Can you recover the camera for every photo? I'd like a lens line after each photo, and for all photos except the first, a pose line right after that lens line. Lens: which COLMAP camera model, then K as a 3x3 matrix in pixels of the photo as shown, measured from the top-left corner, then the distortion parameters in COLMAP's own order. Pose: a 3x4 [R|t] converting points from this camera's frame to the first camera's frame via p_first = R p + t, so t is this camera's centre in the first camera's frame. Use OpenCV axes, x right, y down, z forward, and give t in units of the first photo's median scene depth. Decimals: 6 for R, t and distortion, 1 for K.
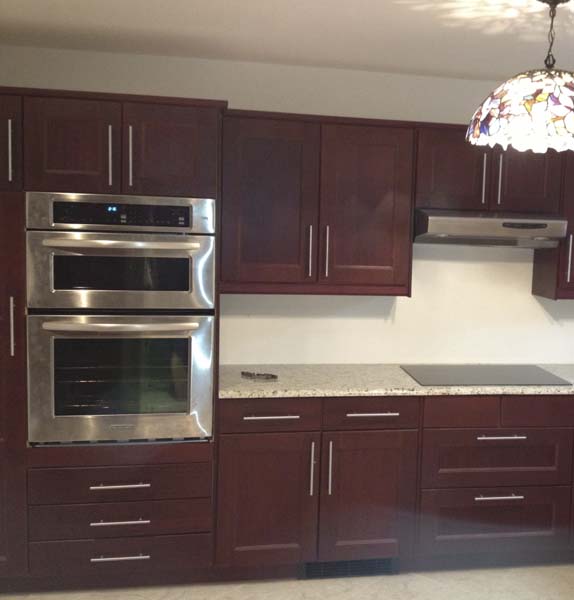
lens RADIAL K [[933.8, 0, 287.0], [0, 933.8, 300.0], [0, 0, 1]] dist [-0.034119, -0.027147]
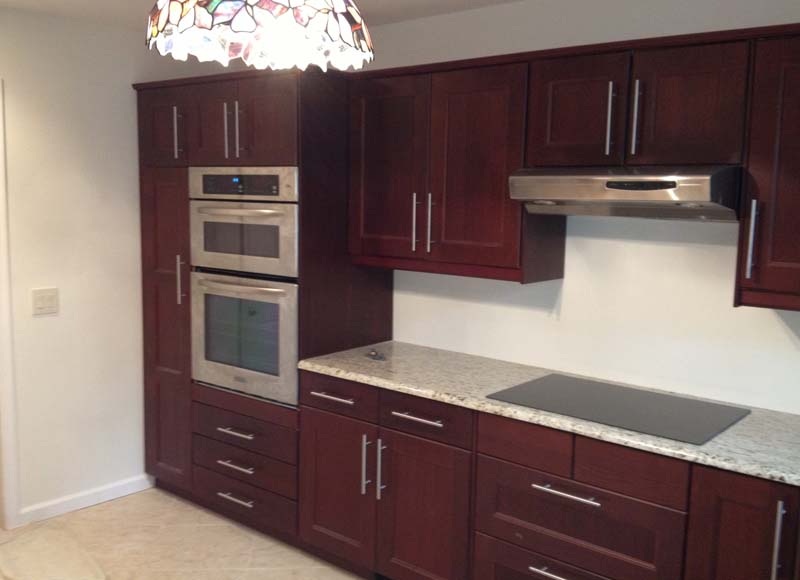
lens RADIAL K [[769.0, 0, 400.0], [0, 769.0, 290.0], [0, 0, 1]] dist [0.003911, -0.002735]
pose [[0.598523, 0.075329, -0.797556, 0.643393], [-0.070435, 0.996662, 0.041277, -0.018935], [0.798003, 0.031470, 0.601831, 0.595907]]
